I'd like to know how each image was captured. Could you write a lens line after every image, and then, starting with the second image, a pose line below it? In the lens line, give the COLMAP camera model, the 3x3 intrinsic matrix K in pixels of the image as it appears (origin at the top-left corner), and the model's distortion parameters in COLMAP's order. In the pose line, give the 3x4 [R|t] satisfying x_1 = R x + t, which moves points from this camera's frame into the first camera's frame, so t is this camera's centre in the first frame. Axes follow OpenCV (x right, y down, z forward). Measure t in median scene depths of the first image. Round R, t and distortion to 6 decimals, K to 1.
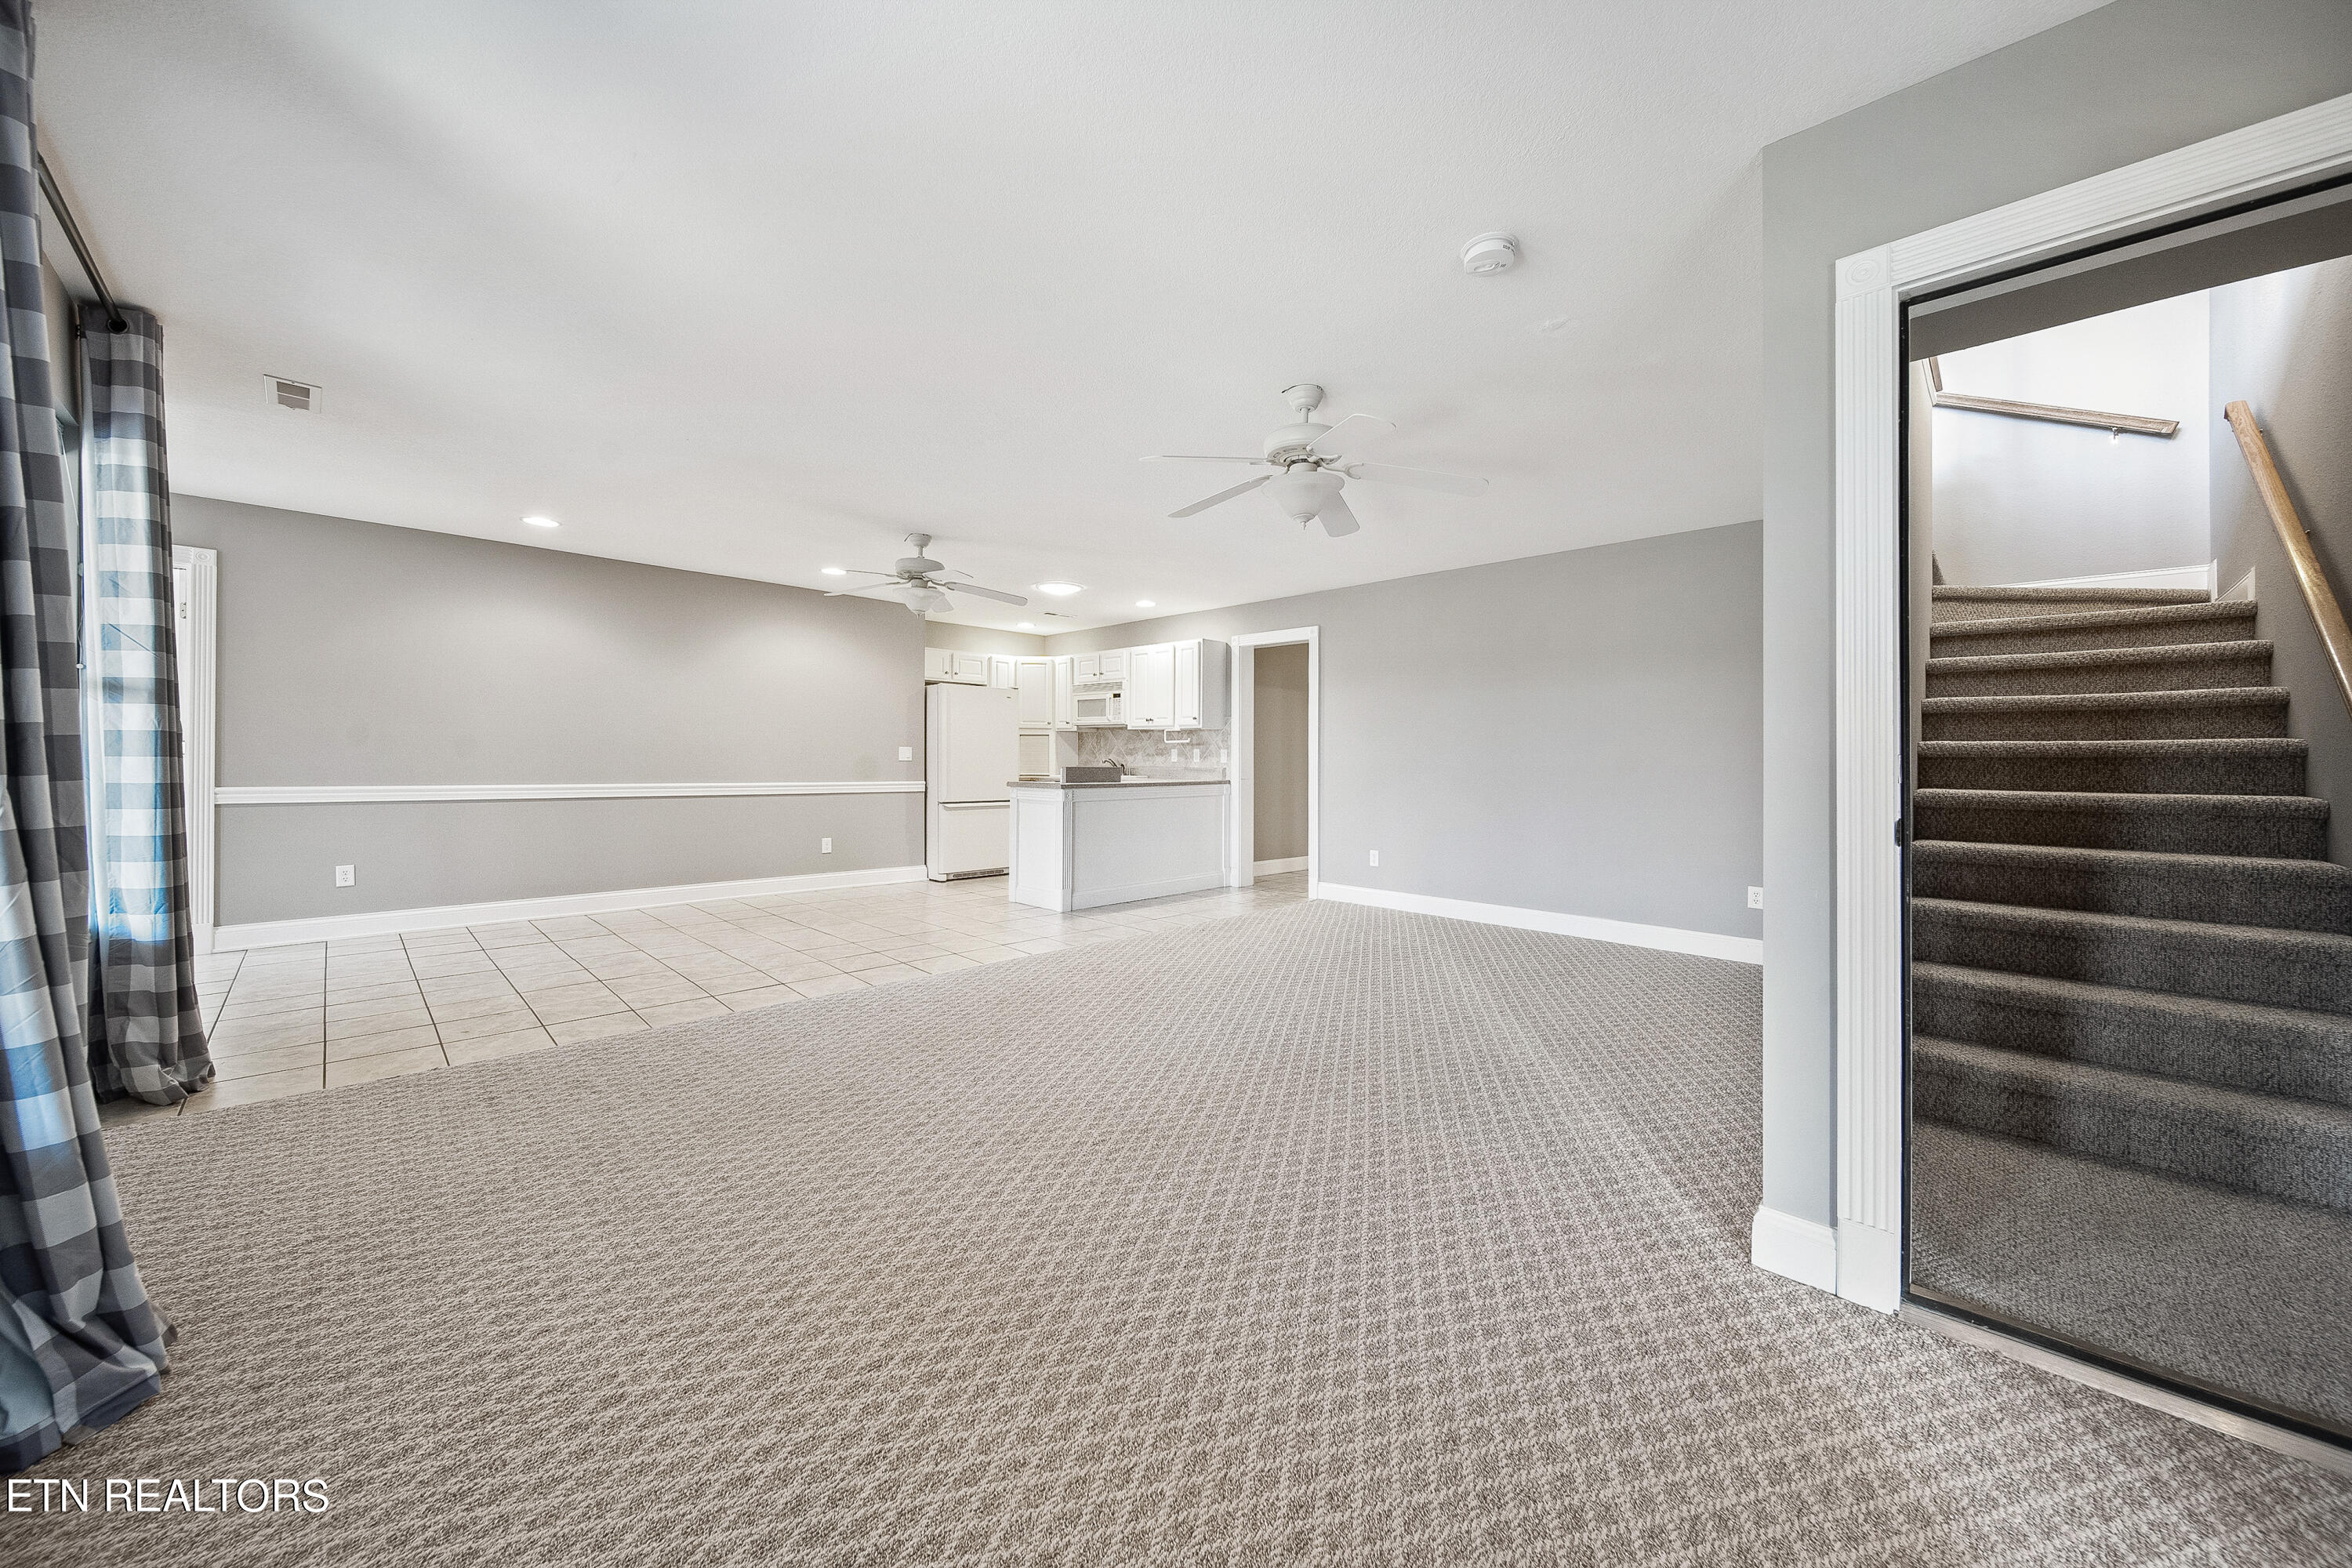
lens RADIAL K [[837.8, 0, 1181.2], [0, 837.8, 754.5], [0, 0, 1]] dist [0.001314, -0.002518]
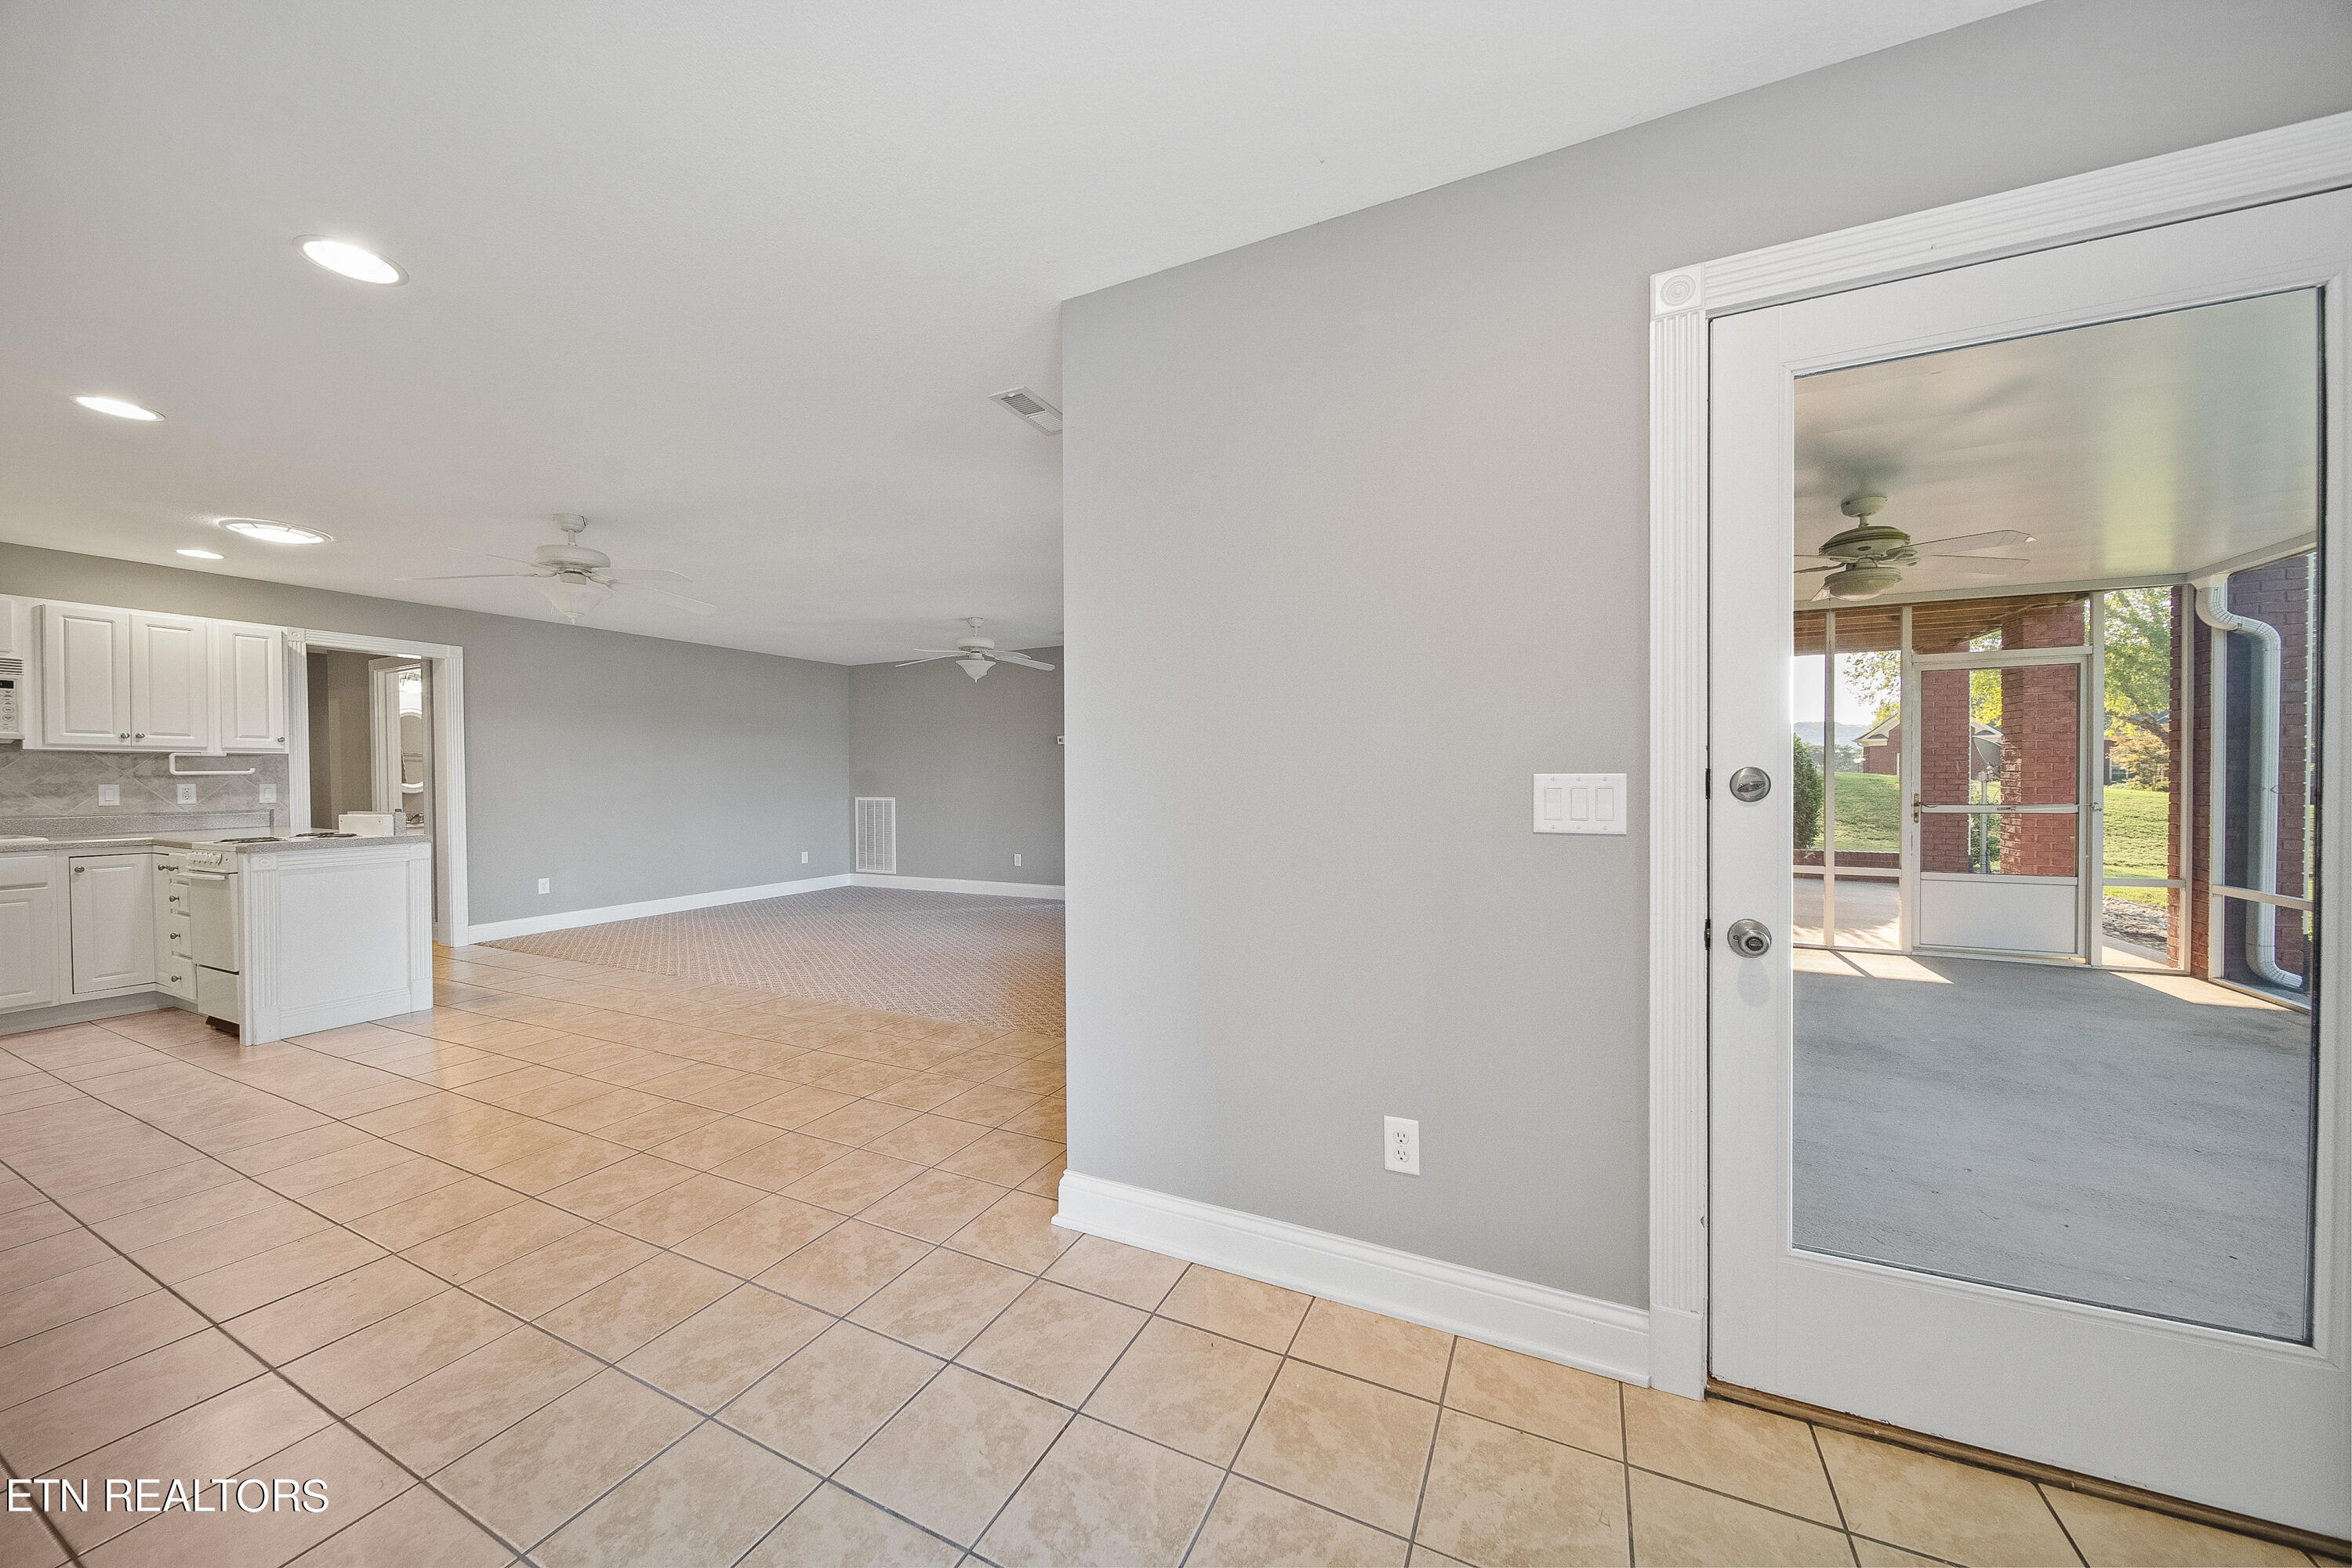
lens RADIAL K [[826.1, 0, 1185.1], [0, 826.1, 785.7], [0, 0, 1]] dist [-0.000654, -0.001761]
pose [[-0.324700, -0.026430, 0.945448, -2.398492], [-0.003398, 0.999636, 0.026777, -0.069082], [-0.945811, 0.005482, -0.324671, 1.399811]]
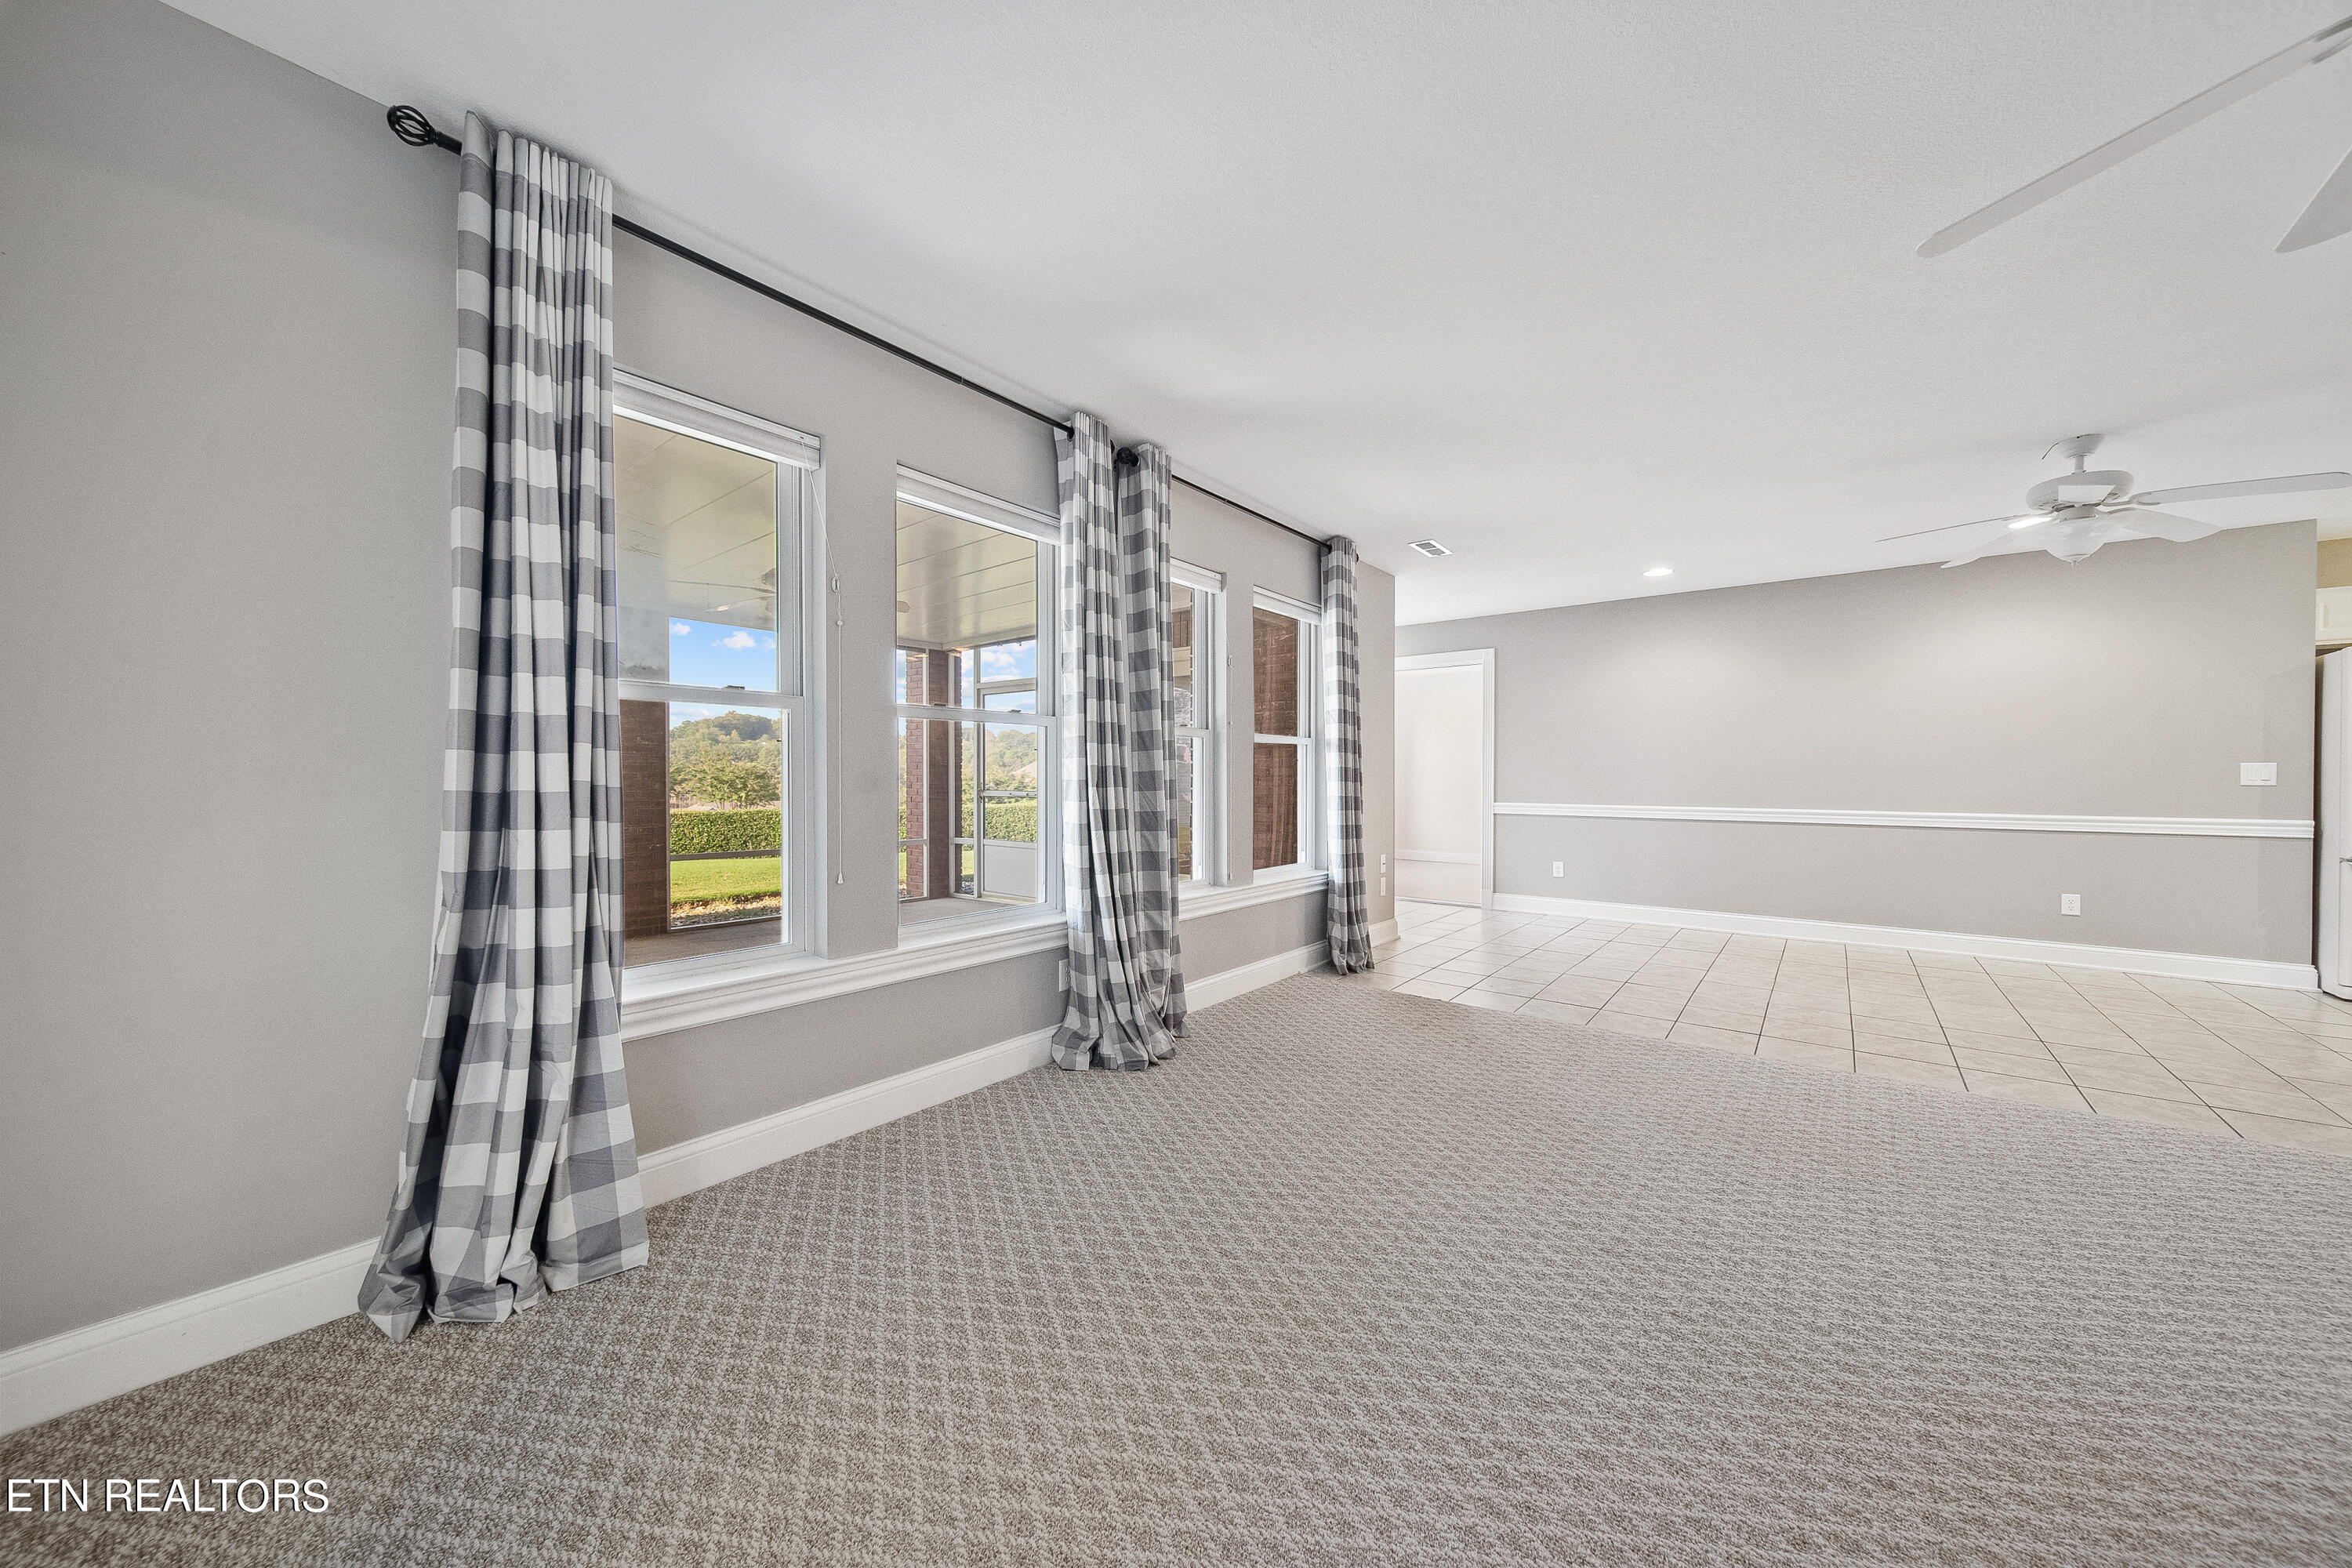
lens RADIAL K [[826.1, 0, 1185.1], [0, 826.1, 785.7], [0, 0, 1]] dist [-0.000654, -0.001761]
pose [[0.101643, -0.001238, -0.994820, 0.498612], [0.005220, 0.999986, -0.000711, 0.011304], [0.994807, -0.005121, 0.101648, 0.463354]]
